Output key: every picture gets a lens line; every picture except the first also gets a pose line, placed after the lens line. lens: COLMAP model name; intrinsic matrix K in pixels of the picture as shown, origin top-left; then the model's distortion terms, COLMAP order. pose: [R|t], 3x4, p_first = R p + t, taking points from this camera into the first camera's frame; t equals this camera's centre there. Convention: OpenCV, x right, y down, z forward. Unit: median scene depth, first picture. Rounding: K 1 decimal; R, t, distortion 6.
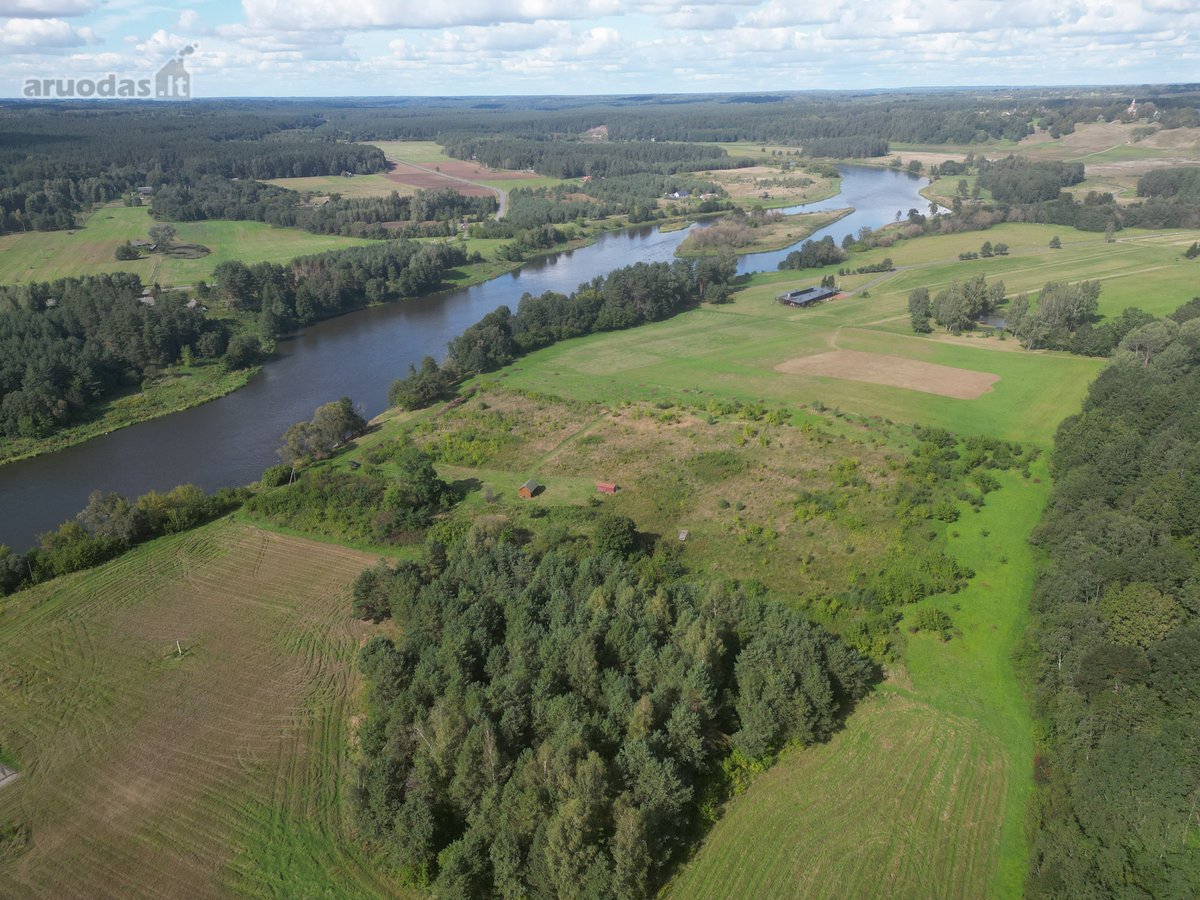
lens RADIAL K [[832.4, 0, 597.4], [0, 832.4, 458.7], [0, 0, 1]] dist [0.076377, -0.067290]
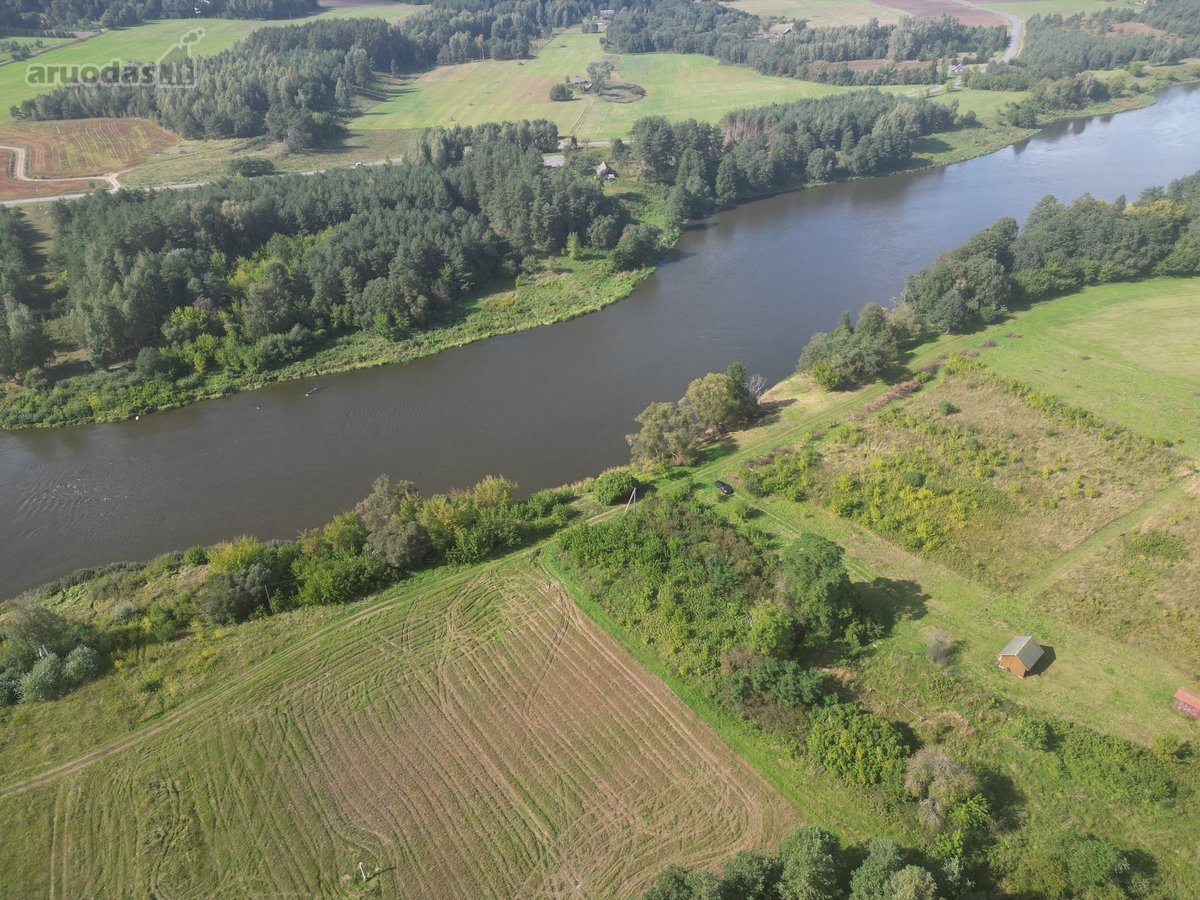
lens RADIAL K [[832.4, 0, 598.0], [0, 832.4, 452.3], [0, 0, 1]] dist [0.076377, -0.067290]
pose [[0.876661, 0.237616, -0.418335, -0.078673], [-0.162533, 0.964674, 0.207333, -0.097832], [0.452822, -0.113768, 0.884313, 0.269084]]
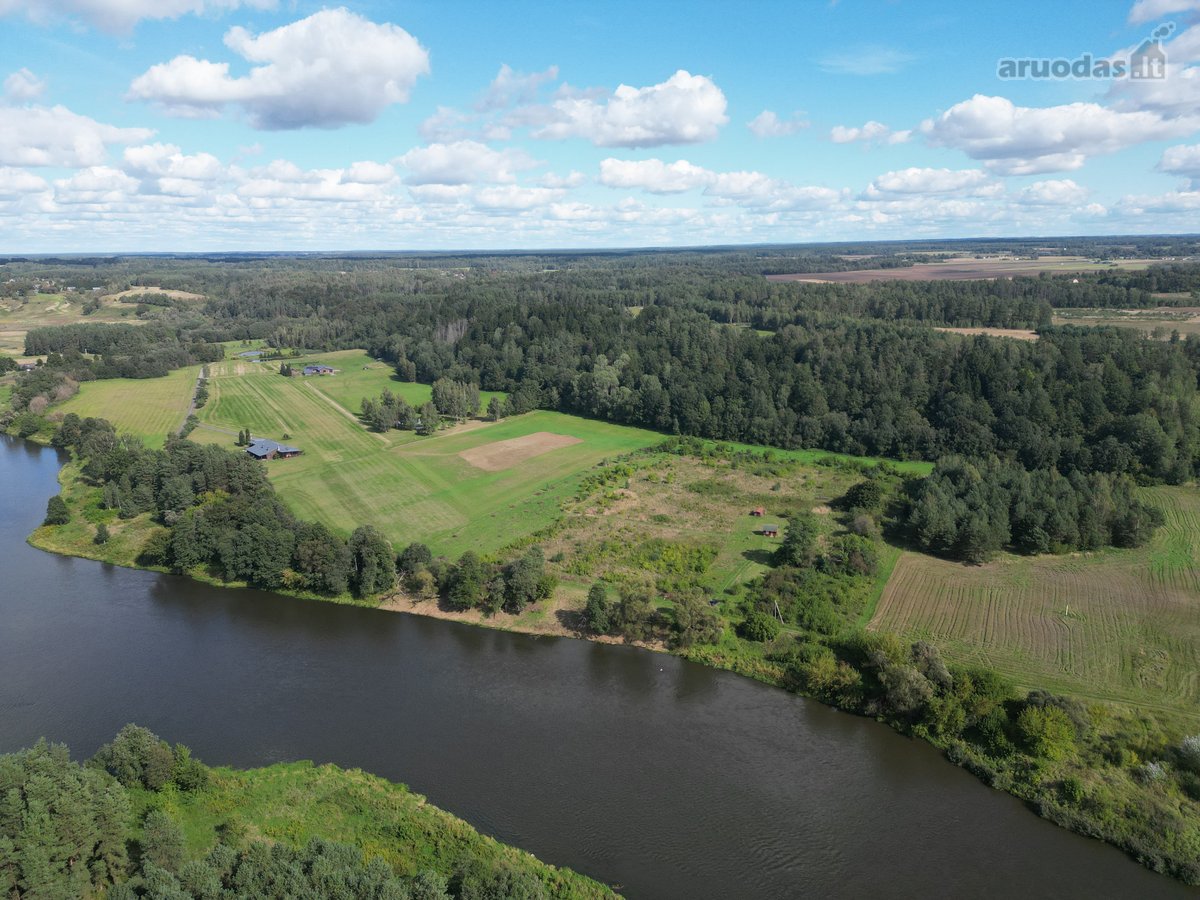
lens RADIAL K [[832.4, 0, 598.5], [0, 832.4, 450.4], [0, 0, 1]] dist [0.076377, -0.067290]
pose [[0.043969, -0.228401, 0.972574, -0.831929], [0.413921, 0.890191, 0.190341, -0.269856], [-0.909250, 0.394199, 0.133680, 0.647900]]
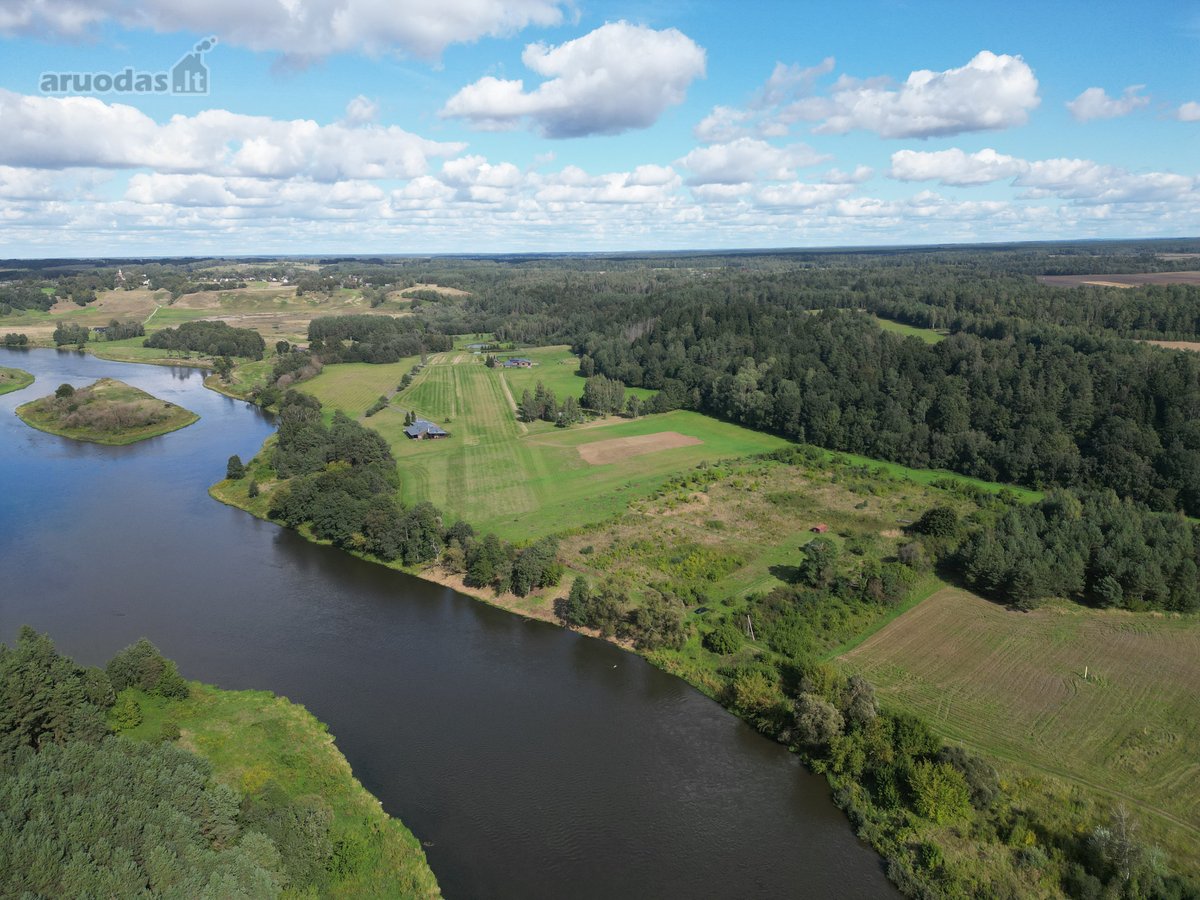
lens RADIAL K [[832.4, 0, 598.7], [0, 832.4, 452.9], [0, 0, 1]] dist [0.076377, -0.067290]
pose [[0.358692, -0.216605, 0.907977, -0.808619], [0.385216, 0.920363, 0.067382, -0.186816], [-0.850264, 0.325598, 0.413567, 0.455856]]
